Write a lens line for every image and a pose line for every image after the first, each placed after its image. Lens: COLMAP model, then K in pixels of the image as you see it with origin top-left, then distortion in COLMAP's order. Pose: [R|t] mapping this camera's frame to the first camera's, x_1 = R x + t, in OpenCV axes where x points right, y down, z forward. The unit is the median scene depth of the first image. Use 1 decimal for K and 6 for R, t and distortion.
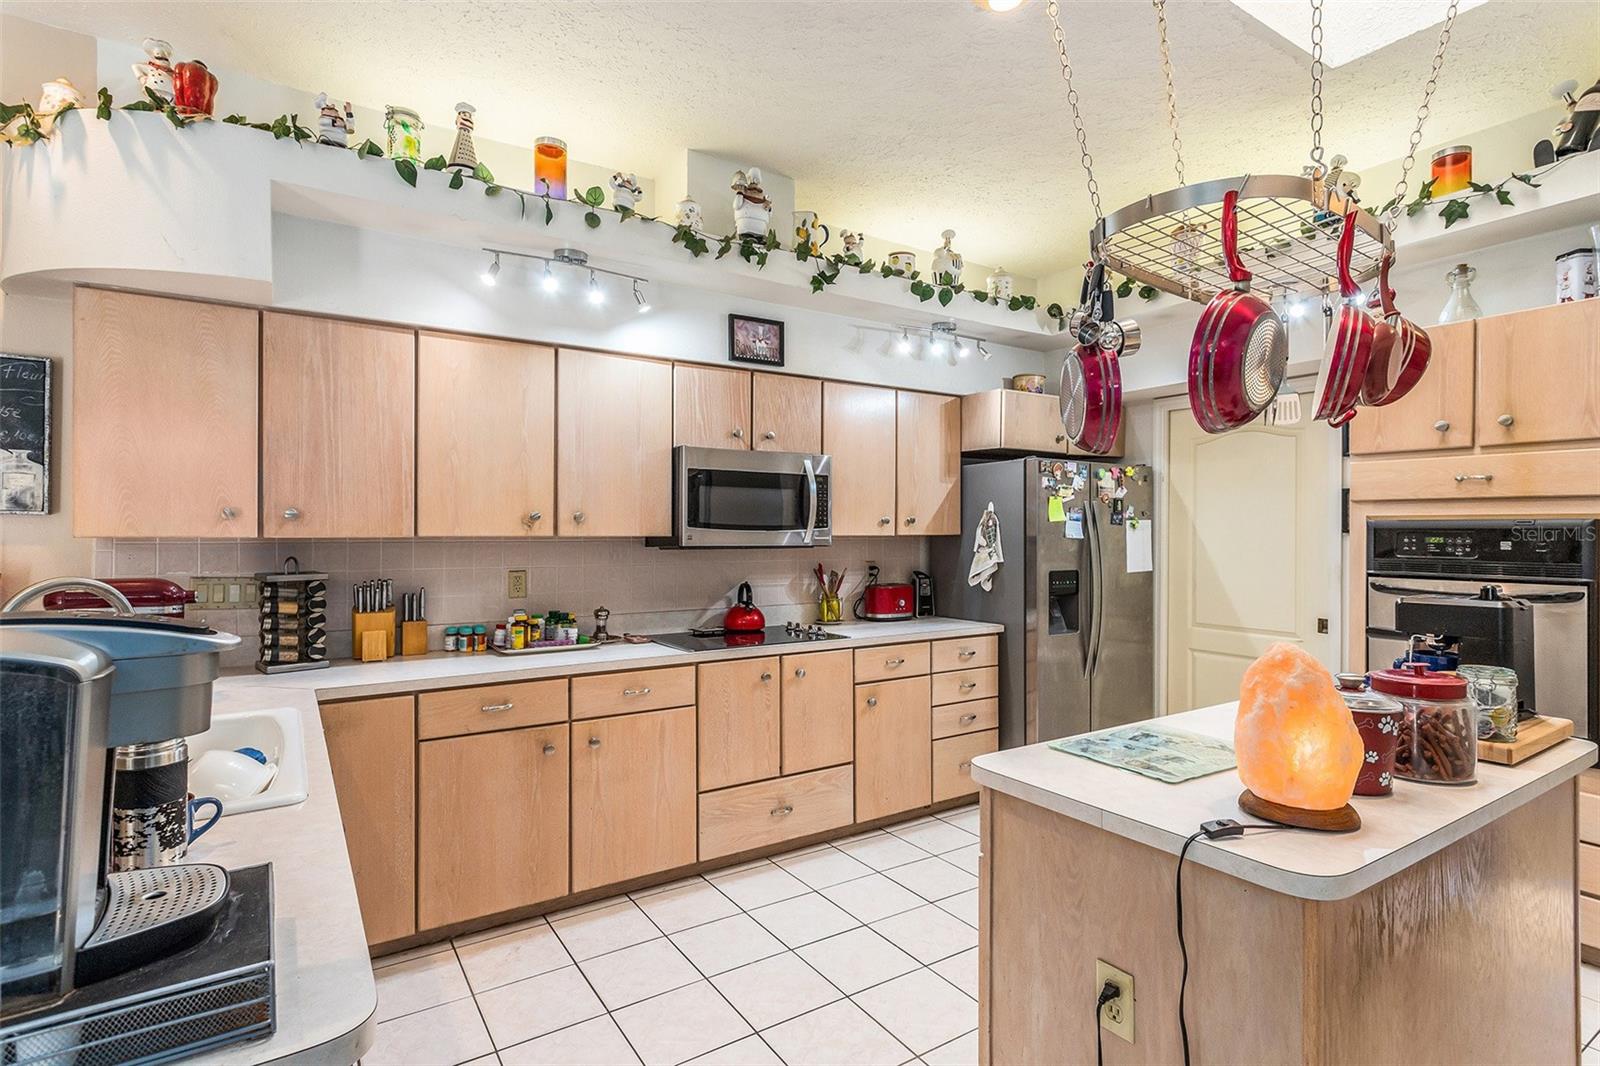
lens RADIAL K [[773.3, 0, 791.6], [0, 773.3, 532.9], [0, 0, 1]] dist [0.004998, 0.001641]
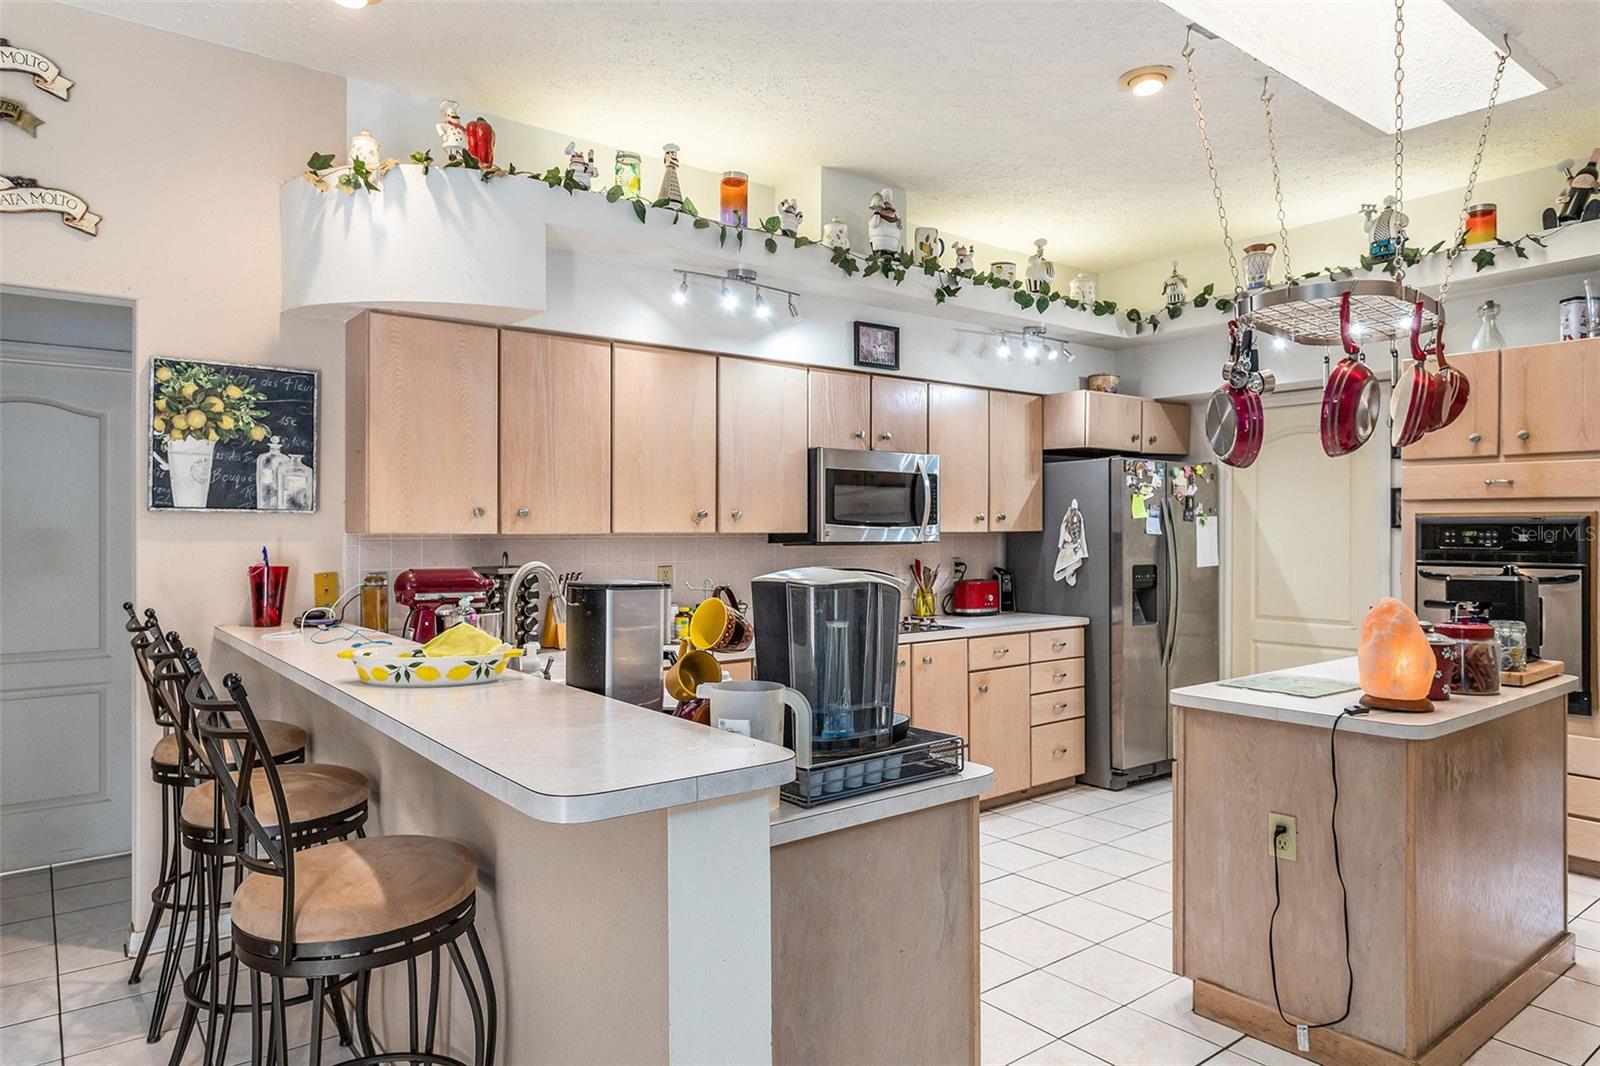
lens RADIAL K [[1013.3, 0, 800.0], [0, 1013.3, 533.0], [0, 0, 1]] dist [-0.005067, 0.008205]
pose [[0.993346, -0.002692, 0.115136, -0.352554], [0.002580, 0.999996, 0.001127, 0.003624], [-0.115139, -0.000823, 0.993349, -0.403524]]
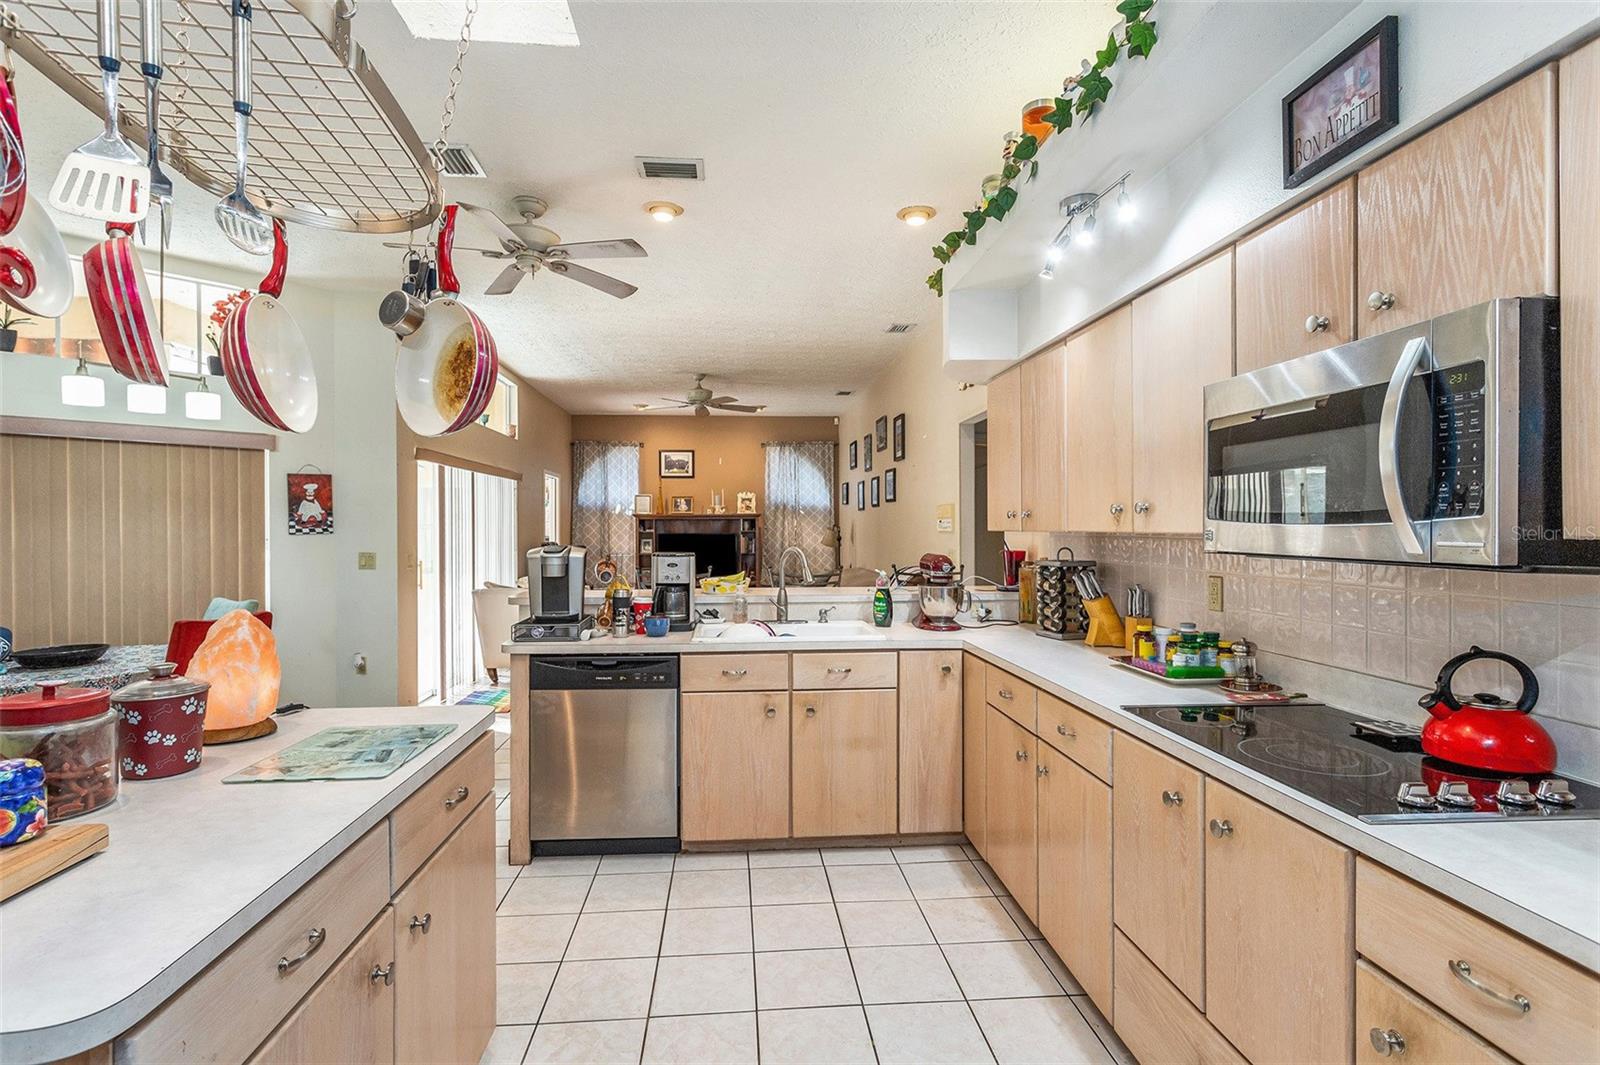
lens RADIAL K [[773.3, 0, 791.6], [0, 773.3, 532.4], [0, 0, 1]] dist [0.004998, 0.001641]
pose [[-0.466163, 0.001102, -0.884698, 0.591464], [0.000286, 0.999999, 0.001095, 0.001062], [0.884699, 0.000257, -0.466163, 1.067067]]
